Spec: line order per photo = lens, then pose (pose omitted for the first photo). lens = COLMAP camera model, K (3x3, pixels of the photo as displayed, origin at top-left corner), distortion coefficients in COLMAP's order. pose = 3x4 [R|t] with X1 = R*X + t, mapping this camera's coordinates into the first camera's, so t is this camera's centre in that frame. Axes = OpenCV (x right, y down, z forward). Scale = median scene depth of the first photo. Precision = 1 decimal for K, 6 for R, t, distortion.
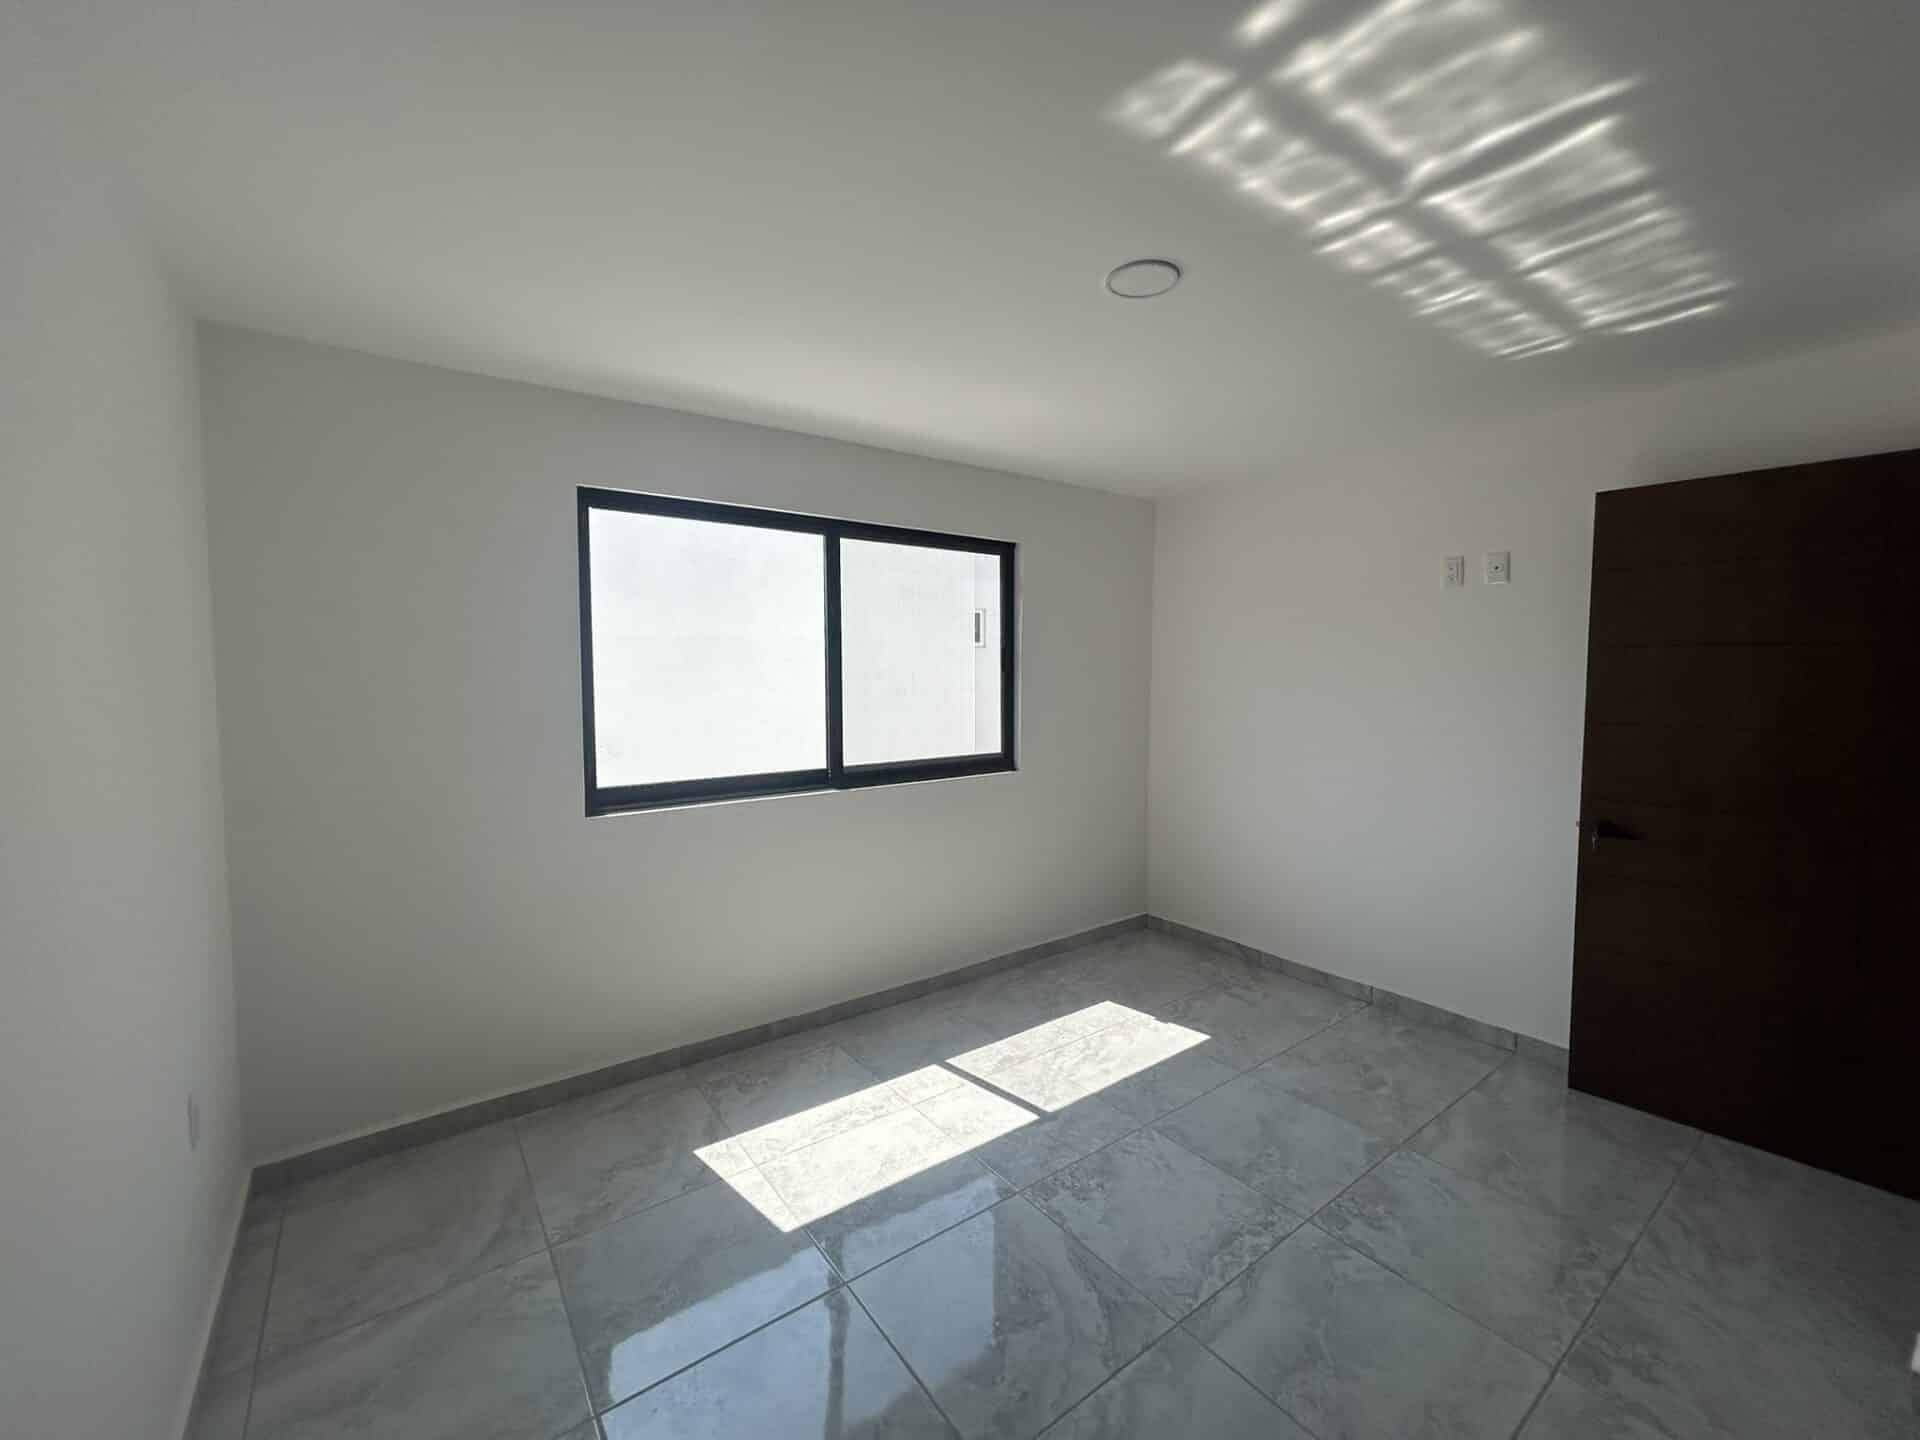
lens RADIAL K [[761.5, 0, 953.3], [0, 761.5, 720.1], [0, 0, 1]] dist [-0.002402, -0.000197]
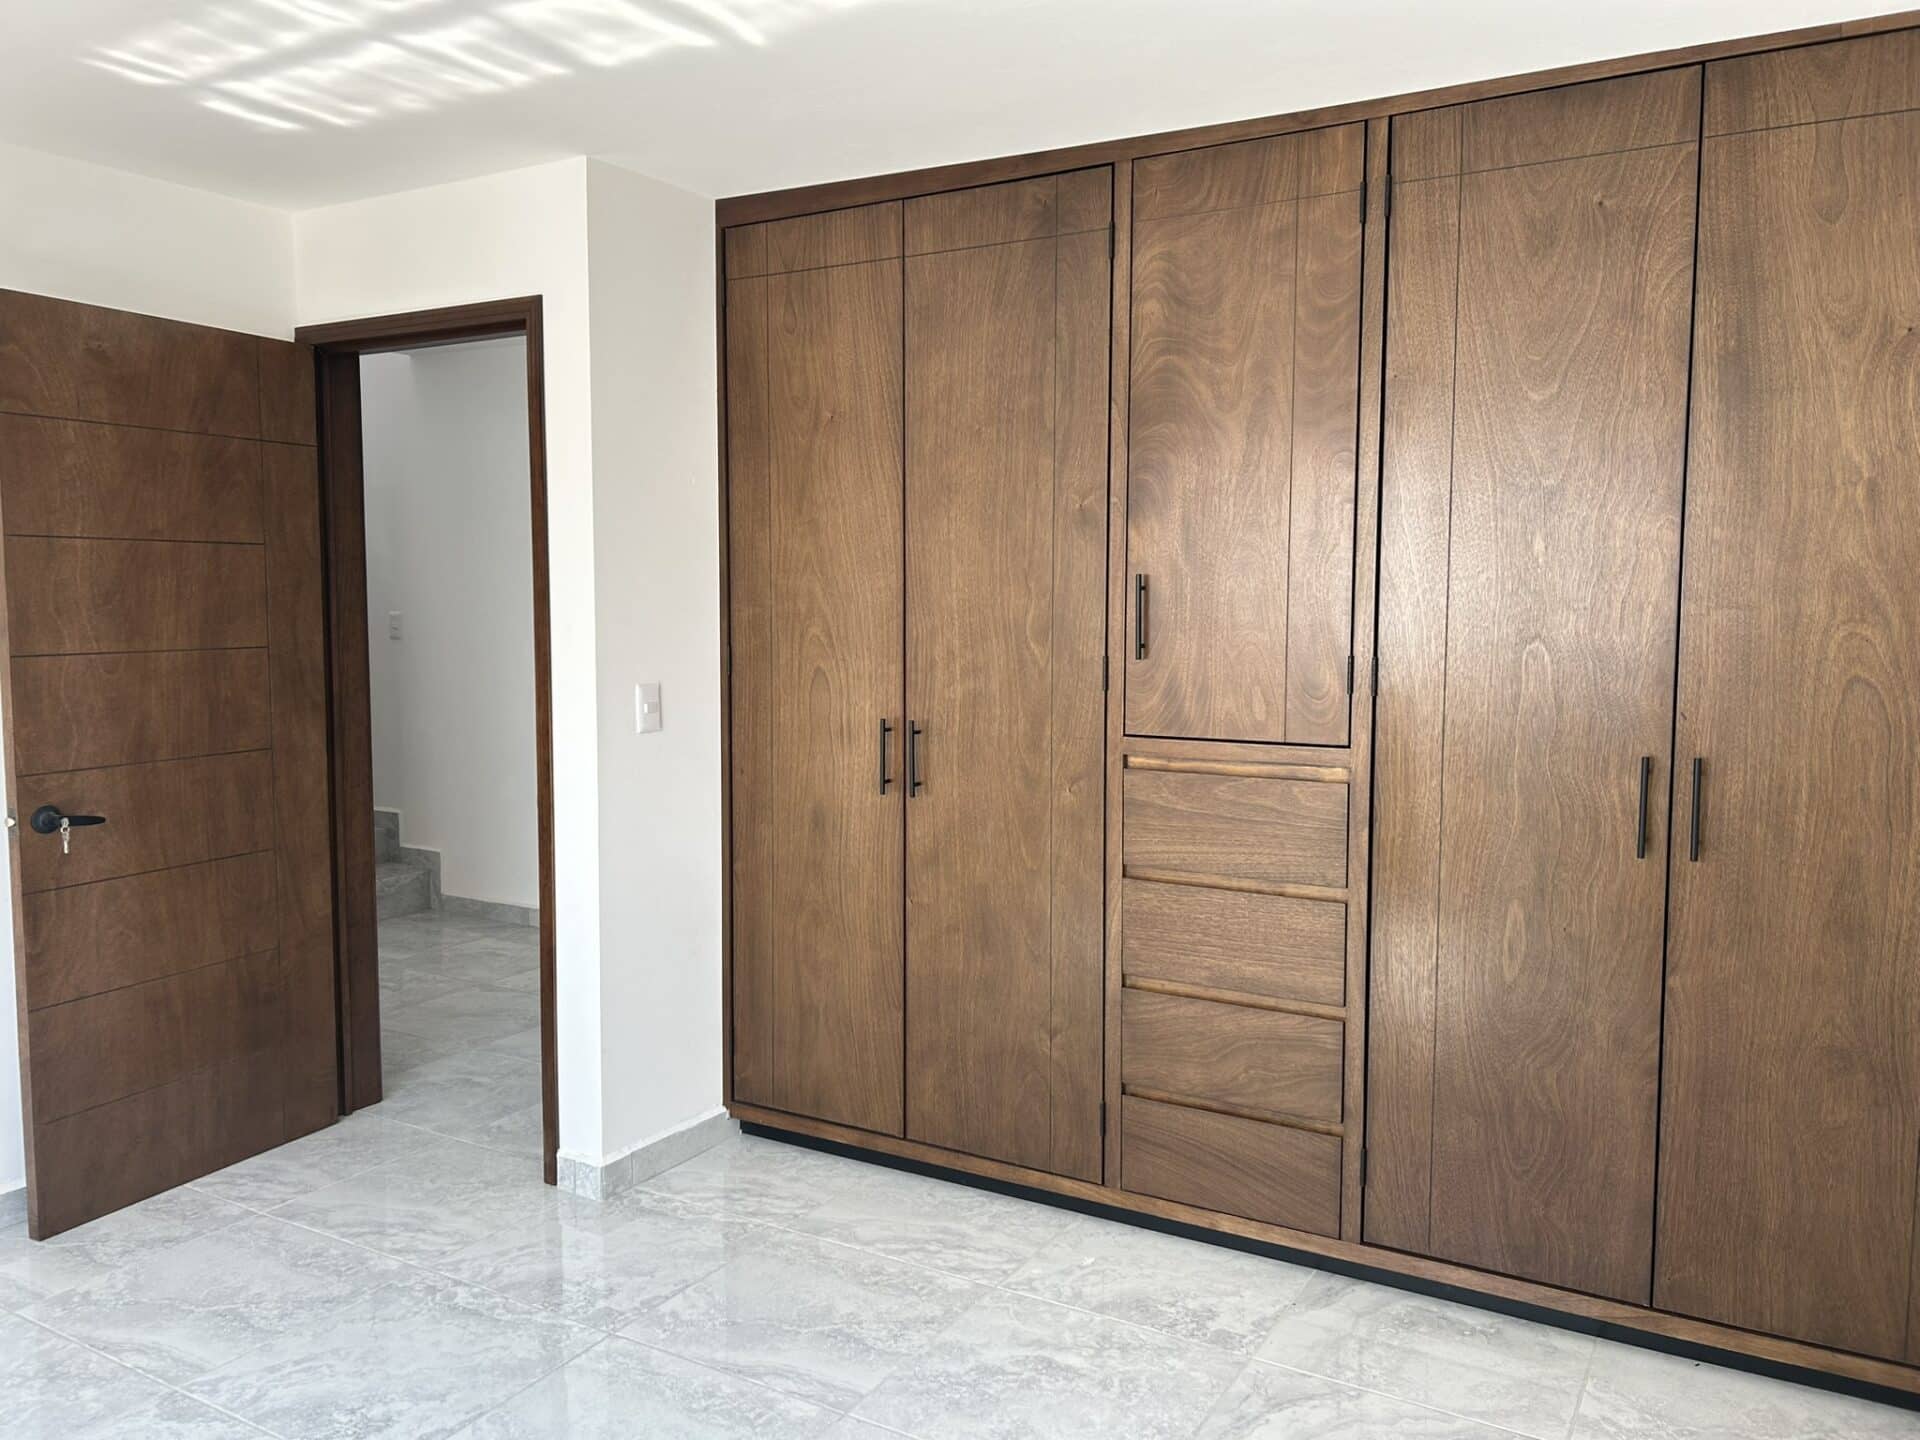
lens RADIAL K [[1454.1, 0, 957.3], [0, 1454.1, 717.6], [0, 0, 1]] dist [0.000492, -0.005084]
pose [[-0.397857, -0.077772, 0.914145, -0.802747], [0.054229, 0.992665, 0.108054, -0.047907], [-0.915844, 0.092563, -0.390721, 1.066419]]
